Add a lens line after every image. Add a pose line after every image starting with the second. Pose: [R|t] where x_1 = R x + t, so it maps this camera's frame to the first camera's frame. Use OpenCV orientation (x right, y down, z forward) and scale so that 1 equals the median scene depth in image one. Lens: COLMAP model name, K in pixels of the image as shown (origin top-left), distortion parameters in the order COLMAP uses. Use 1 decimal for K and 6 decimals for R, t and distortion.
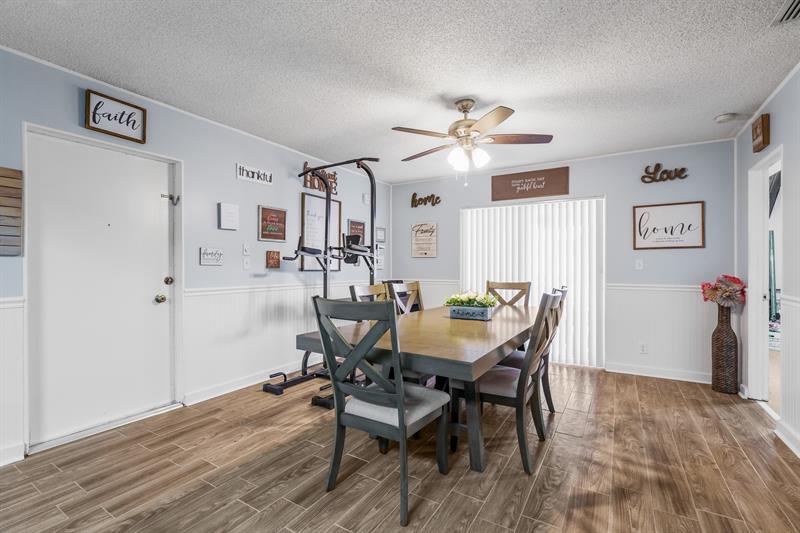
lens RADIAL K [[359.8, 0, 398.5], [0, 359.8, 269.4], [0, 0, 1]] dist [-0.003461, 0.000129]
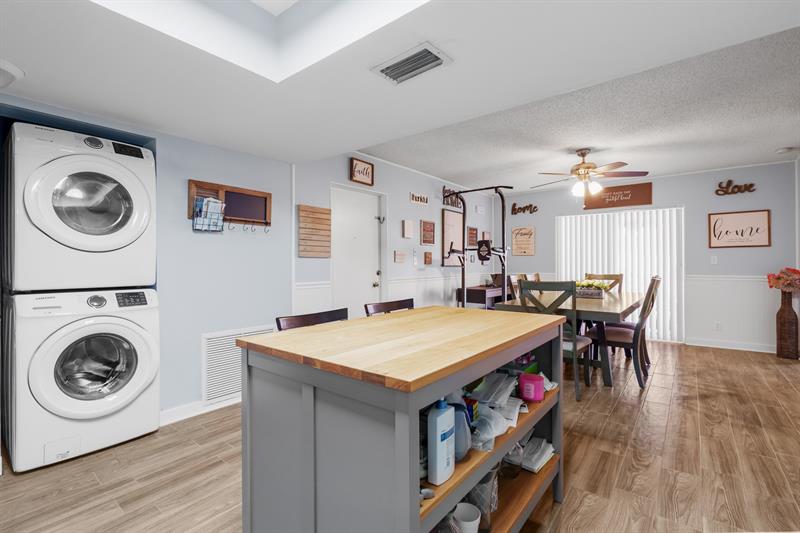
lens RADIAL K [[367.7, 0, 397.8], [0, 367.7, 264.9], [0, 0, 1]] dist [-0.000689, -0.000311]
pose [[0.993029, -0.005171, -0.117758, -0.306120], [0.004812, 0.999983, -0.003336, 0.002979], [0.117773, 0.002747, 0.993037, -0.448866]]
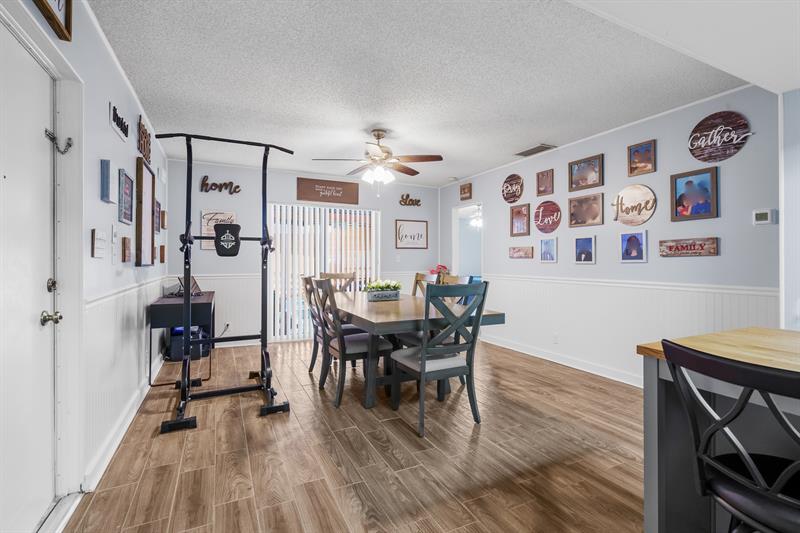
lens RADIAL K [[366.5, 0, 402.3], [0, 366.5, 261.8], [0, 0, 1]] dist [-0.007812, -0.000208]
pose [[0.527046, -0.004424, 0.849825, -0.683780], [0.006793, 0.999976, 0.000994, -0.001753], [-0.849810, 0.005249, 0.527064, 0.191653]]
